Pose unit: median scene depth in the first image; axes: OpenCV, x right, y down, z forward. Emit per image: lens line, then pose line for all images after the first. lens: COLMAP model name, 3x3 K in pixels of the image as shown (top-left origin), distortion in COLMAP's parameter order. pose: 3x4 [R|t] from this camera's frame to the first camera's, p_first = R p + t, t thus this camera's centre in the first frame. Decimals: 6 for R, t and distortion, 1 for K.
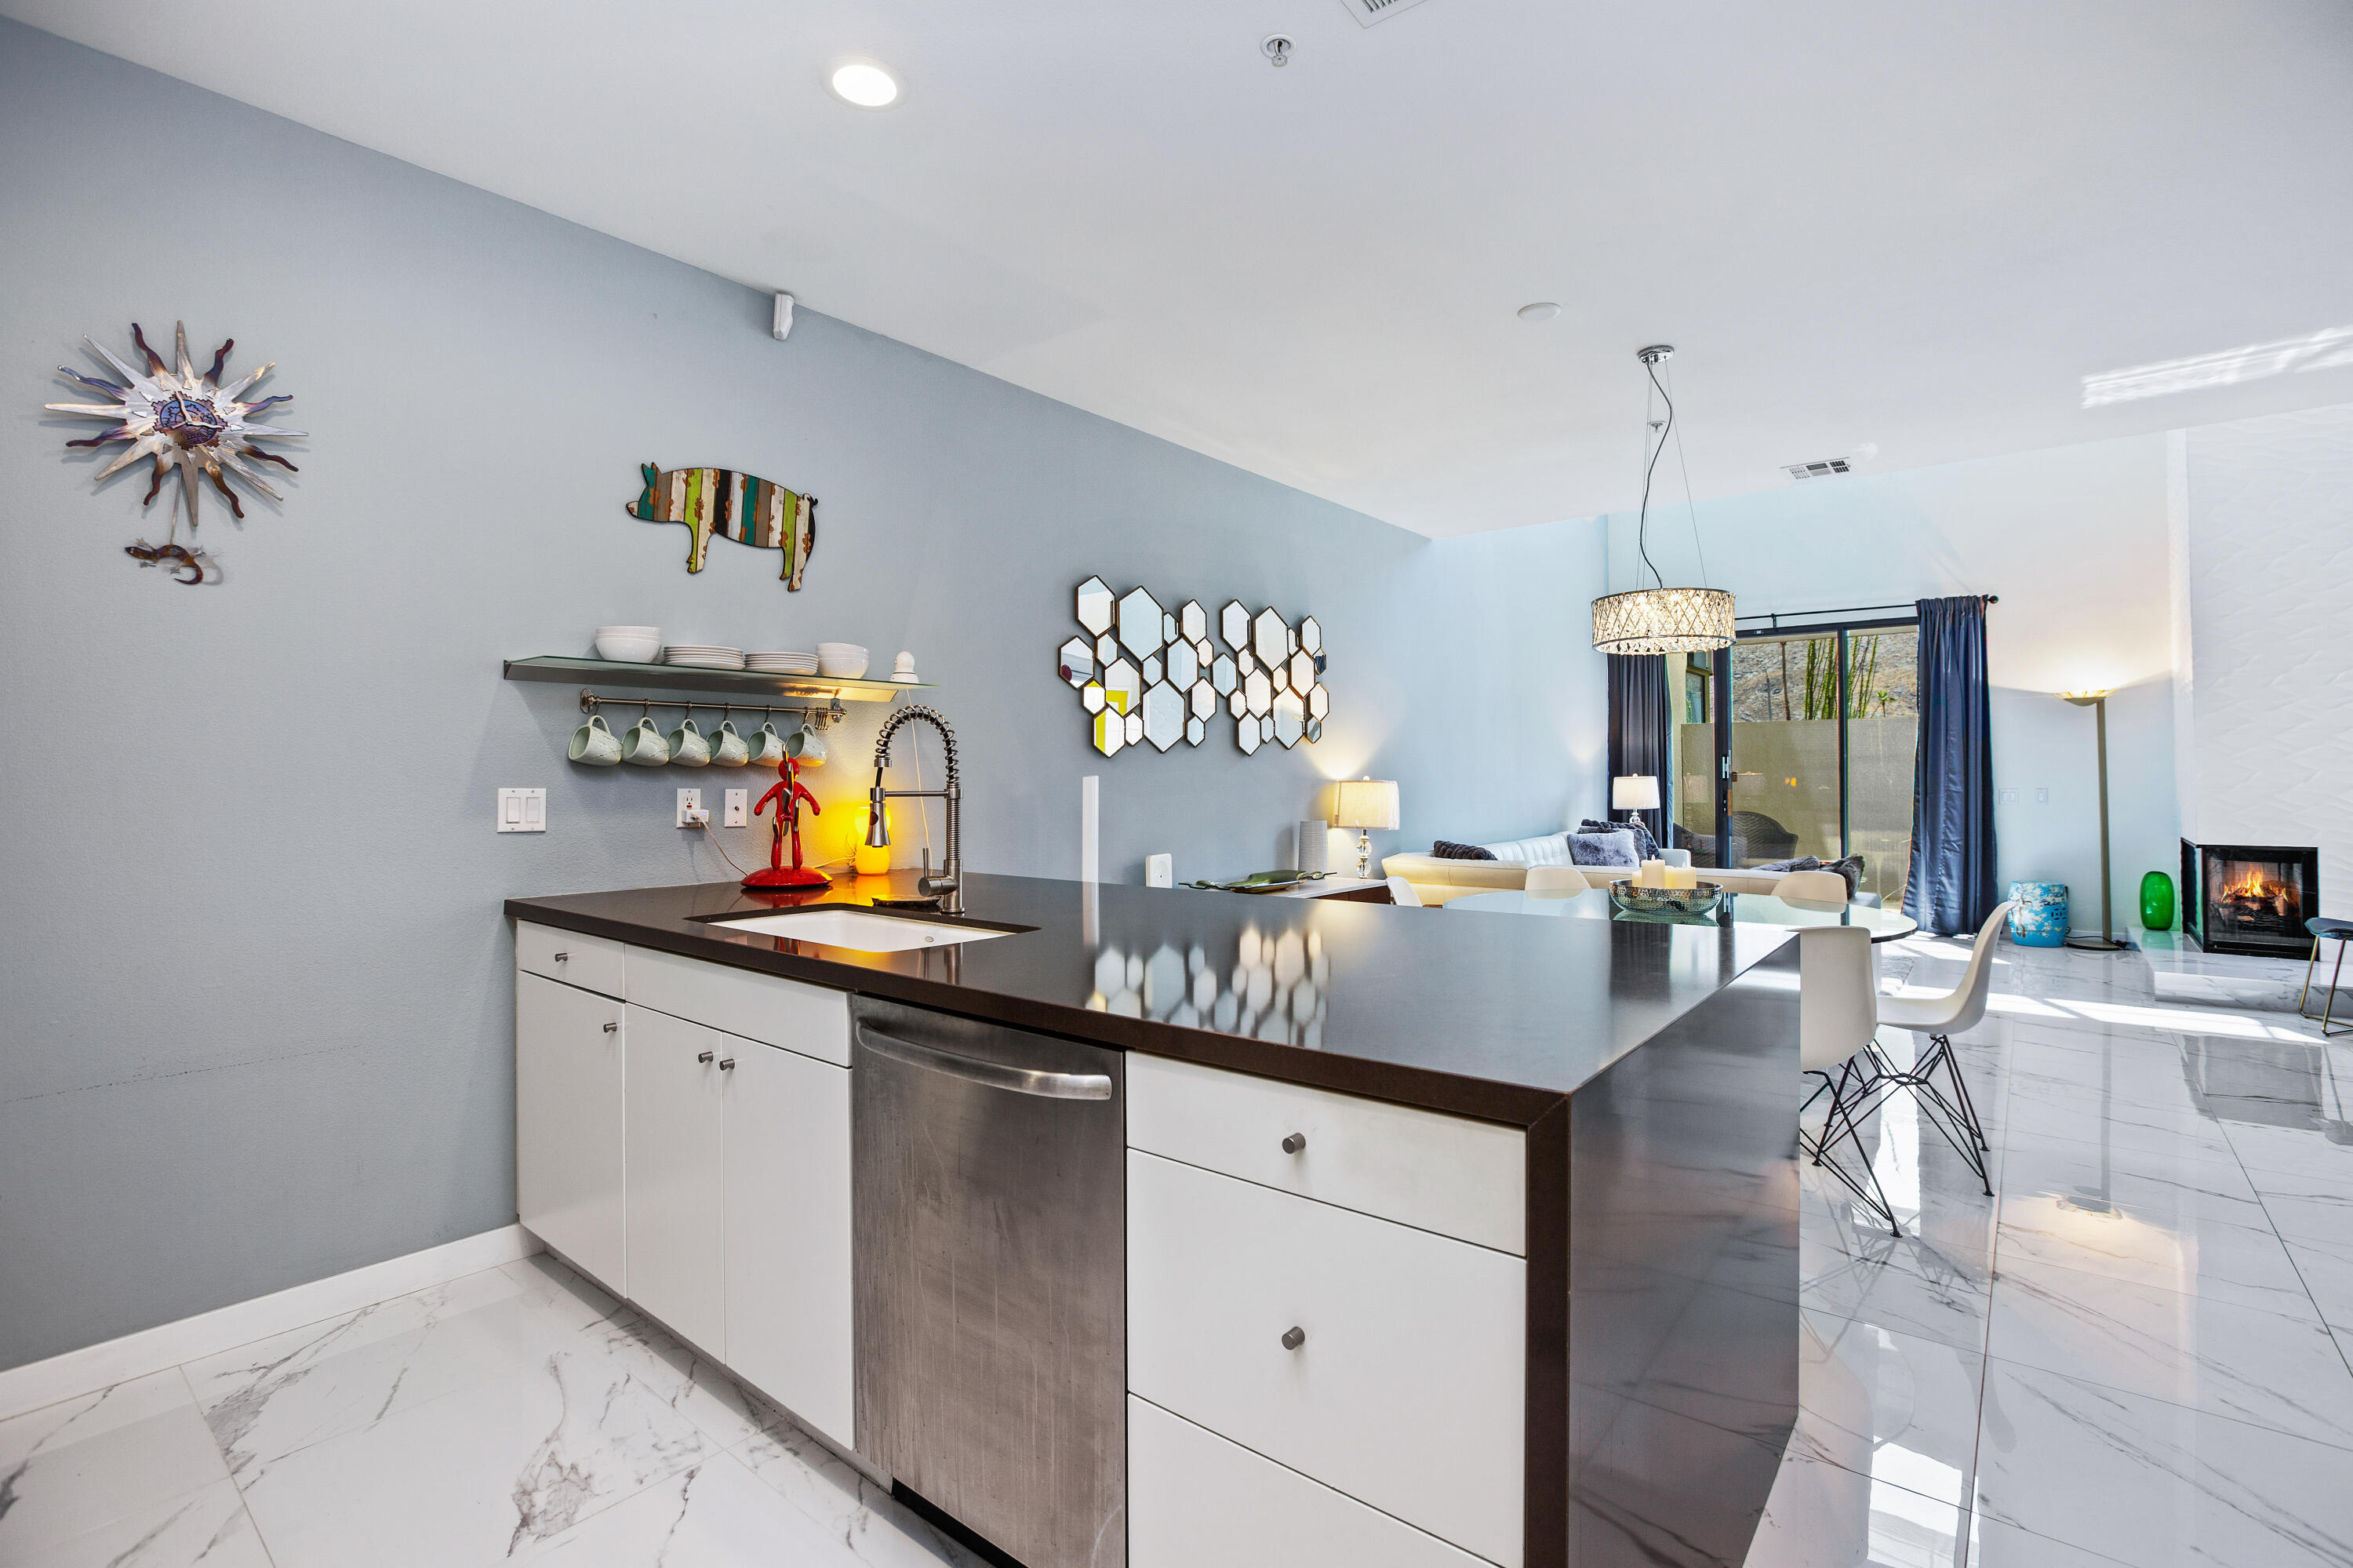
lens RADIAL K [[1080.6, 0, 1170.7], [0, 1080.6, 778.9], [0, 0, 1]] dist [-0.039987, 0.000084]
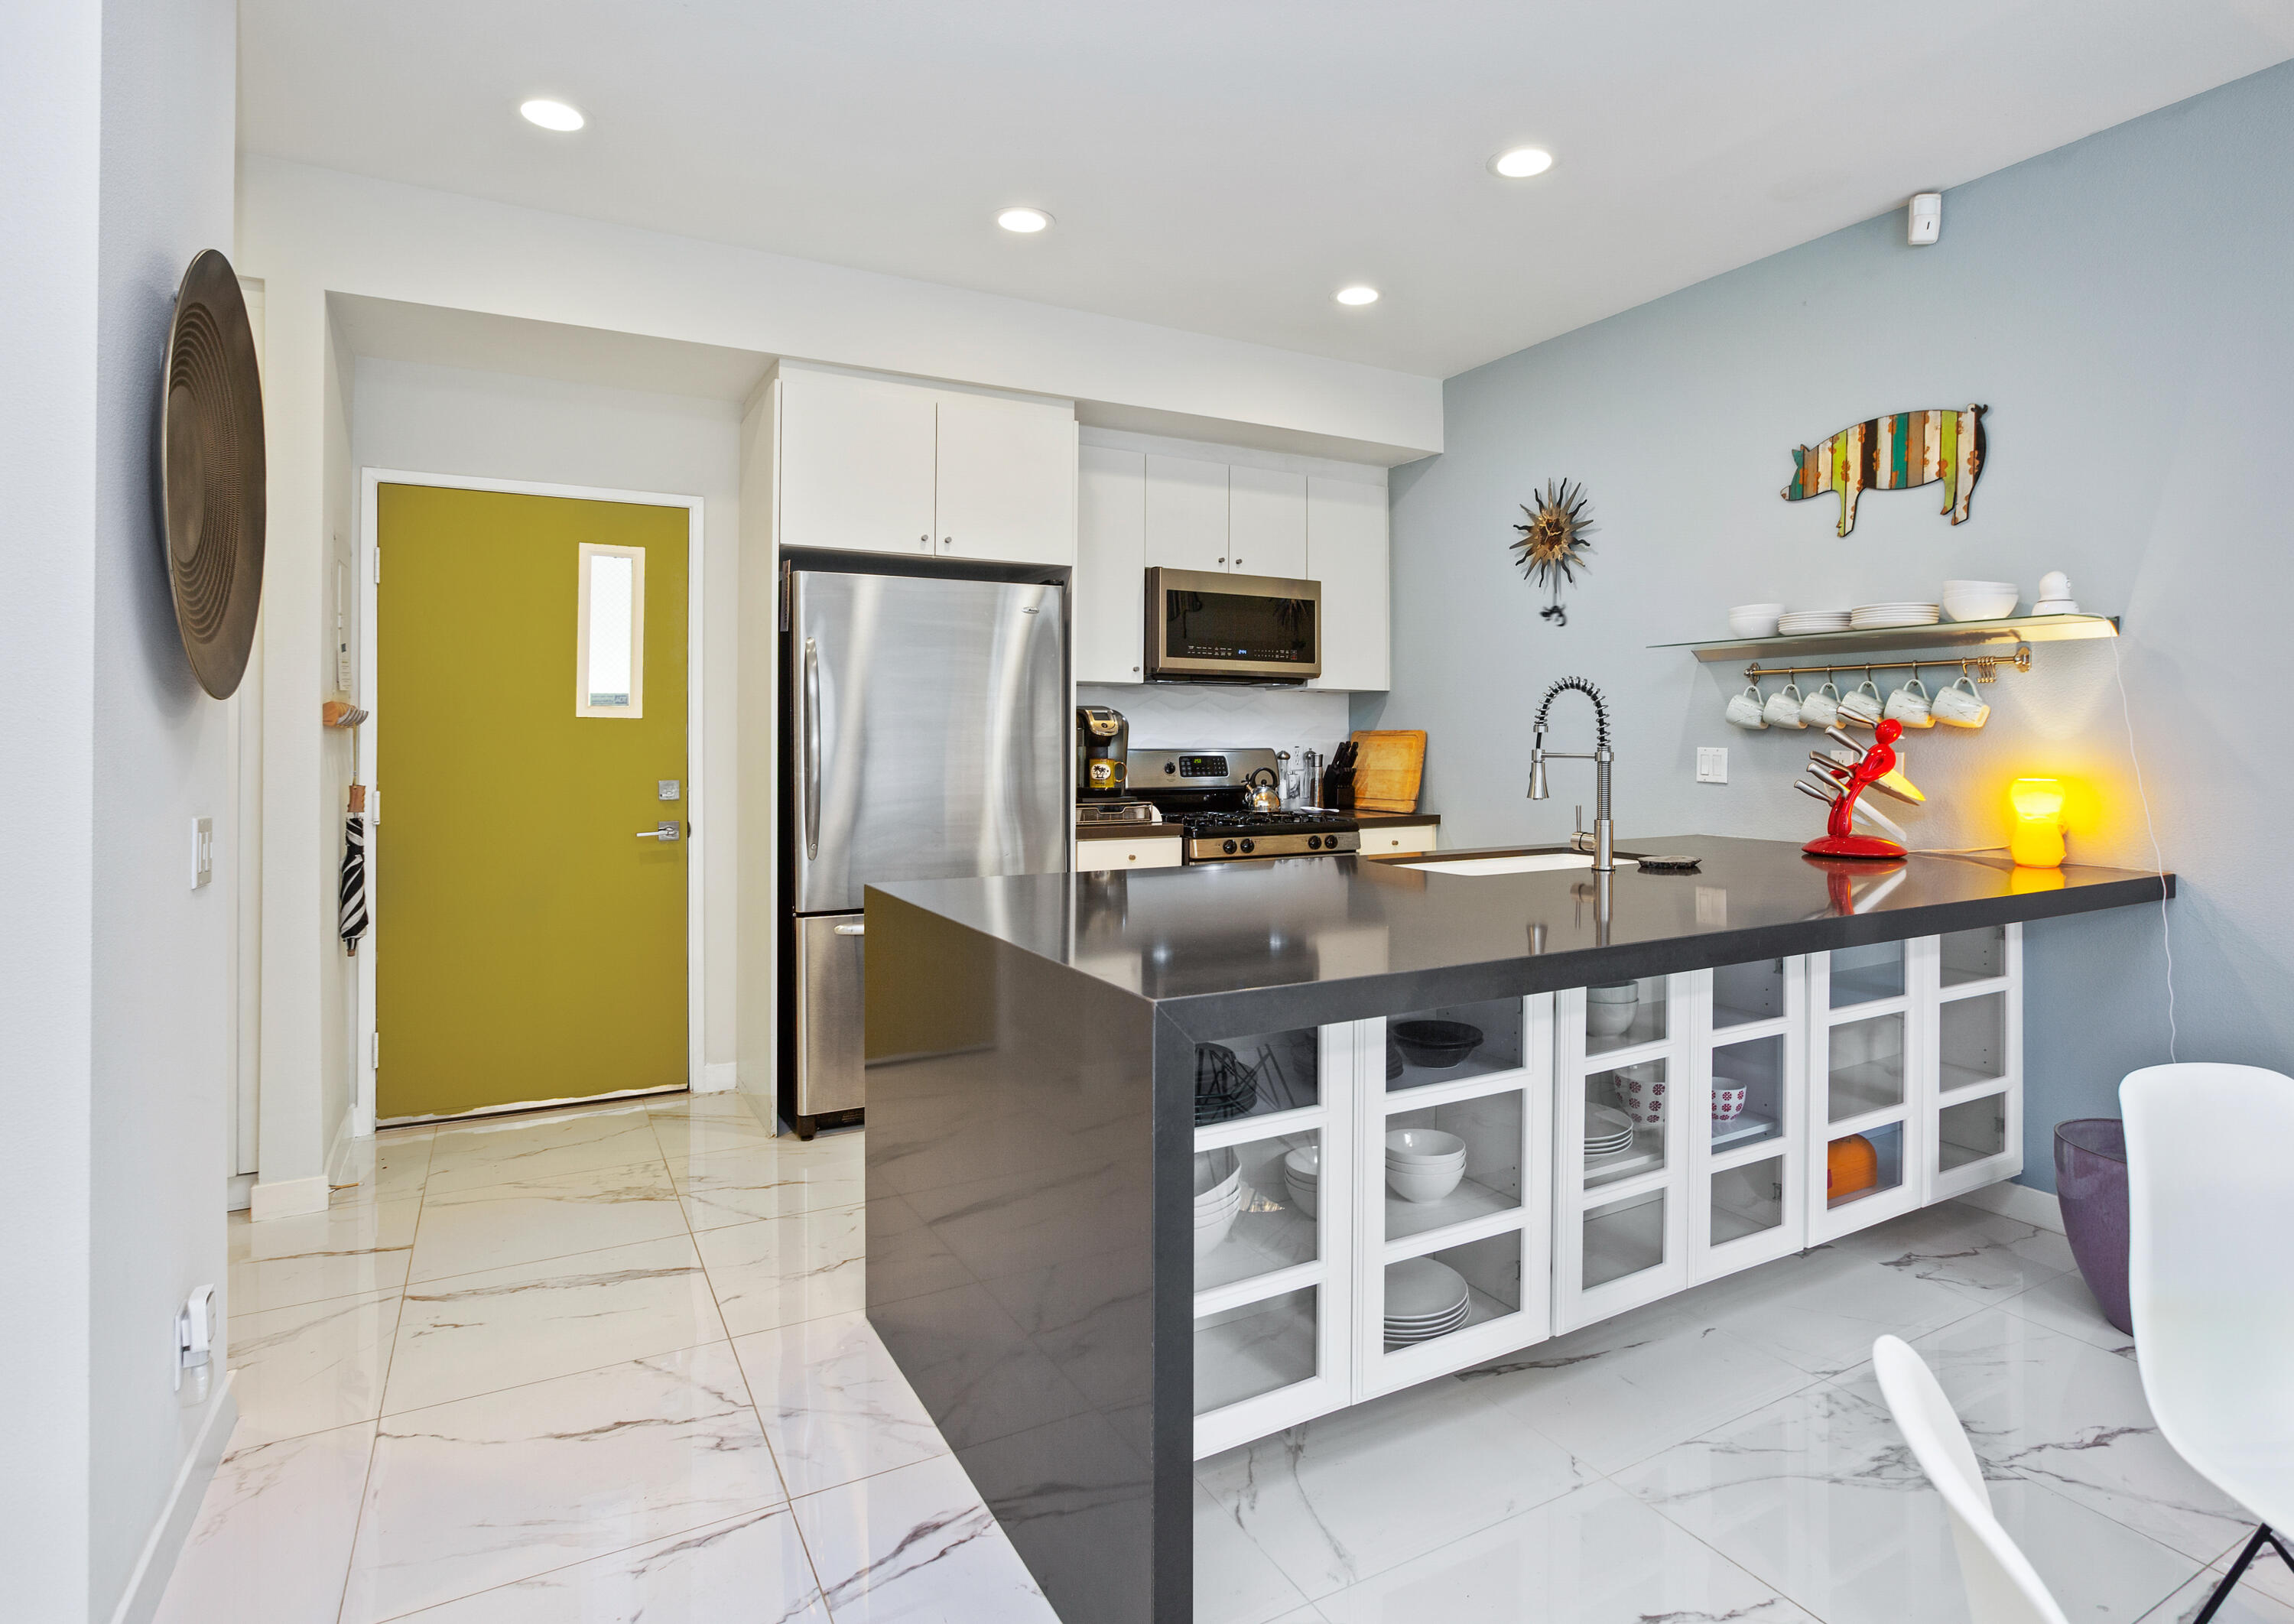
lens RADIAL K [[1184.7, 0, 1186.3], [0, 1184.7, 740.1], [0, 0, 1]] dist [-0.049165, 0.000354]
pose [[-0.368026, 0.006120, -0.929795, 0.701889], [0.000639, 0.999980, 0.006329, -0.007456], [0.929815, 0.001736, -0.368022, 0.728898]]
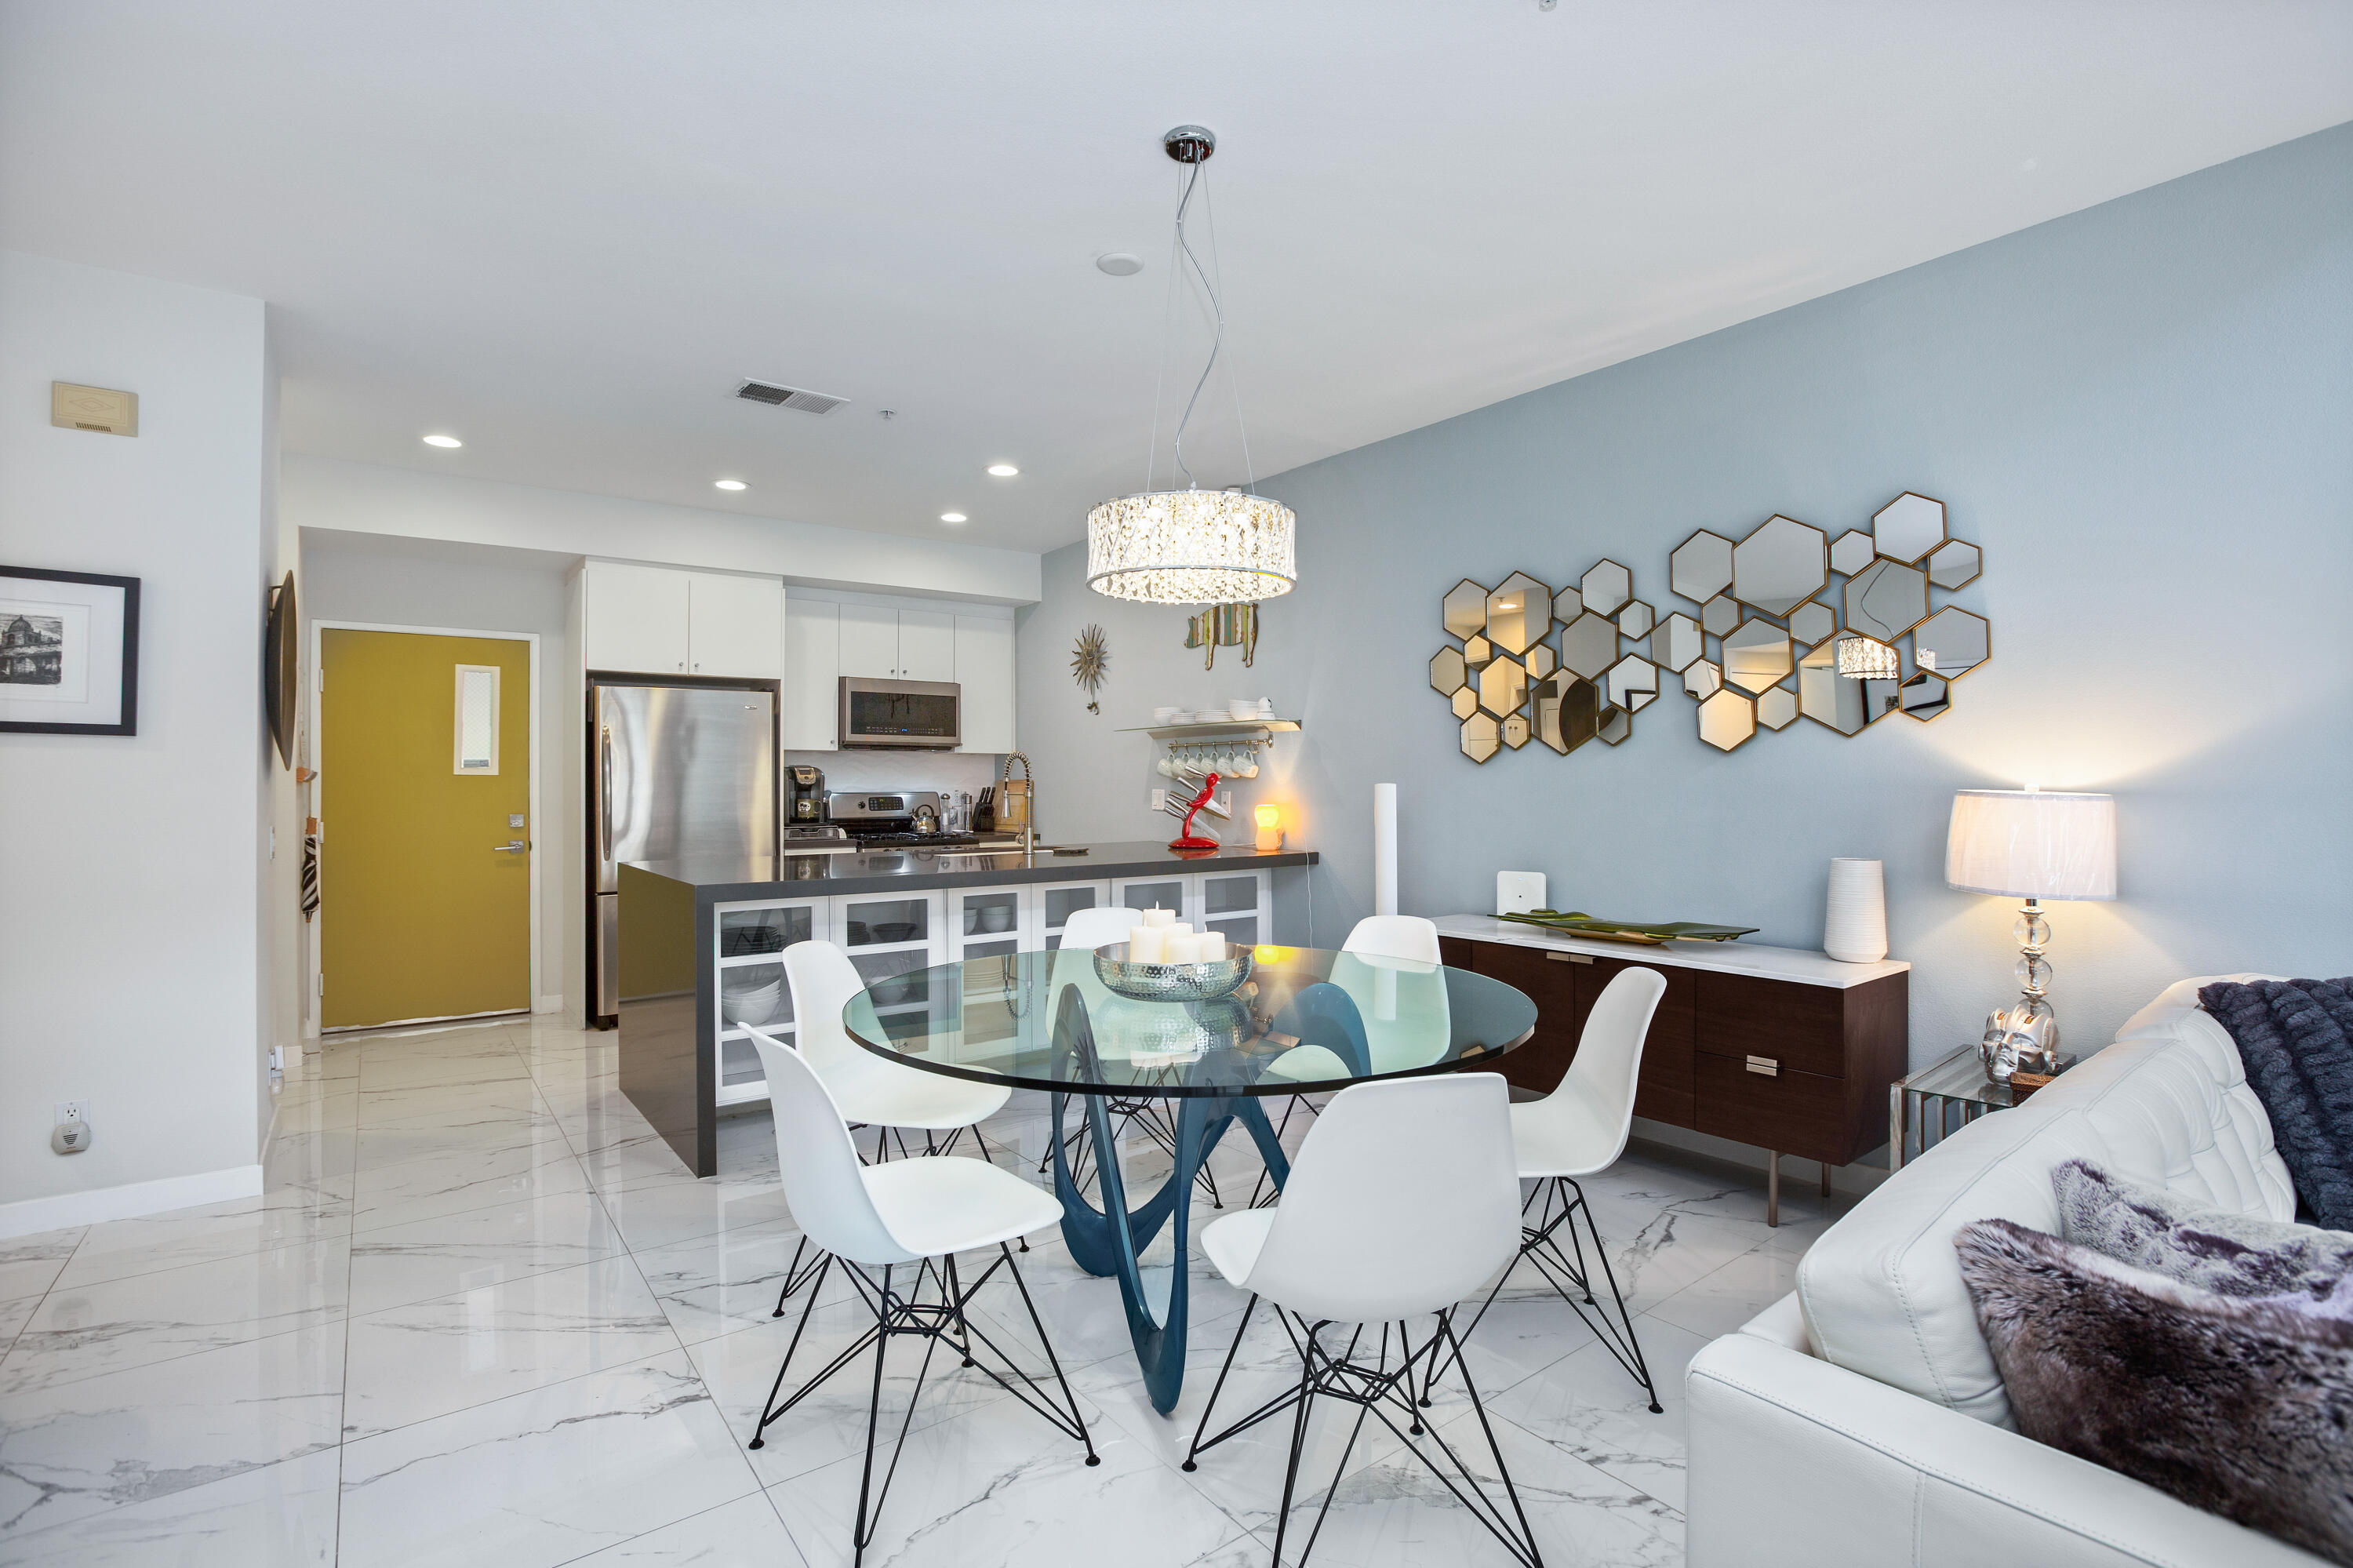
lens RADIAL K [[1080.6, 0, 1170.7], [0, 1080.6, 778.9], [0, 0, 1]] dist [-0.039987, 0.000084]
pose [[-0.246337, 0.001379, -0.969183, 1.162203], [0.005771, 0.999983, -0.000044, -0.009650], [0.969167, -0.005604, -0.246341, 1.217687]]
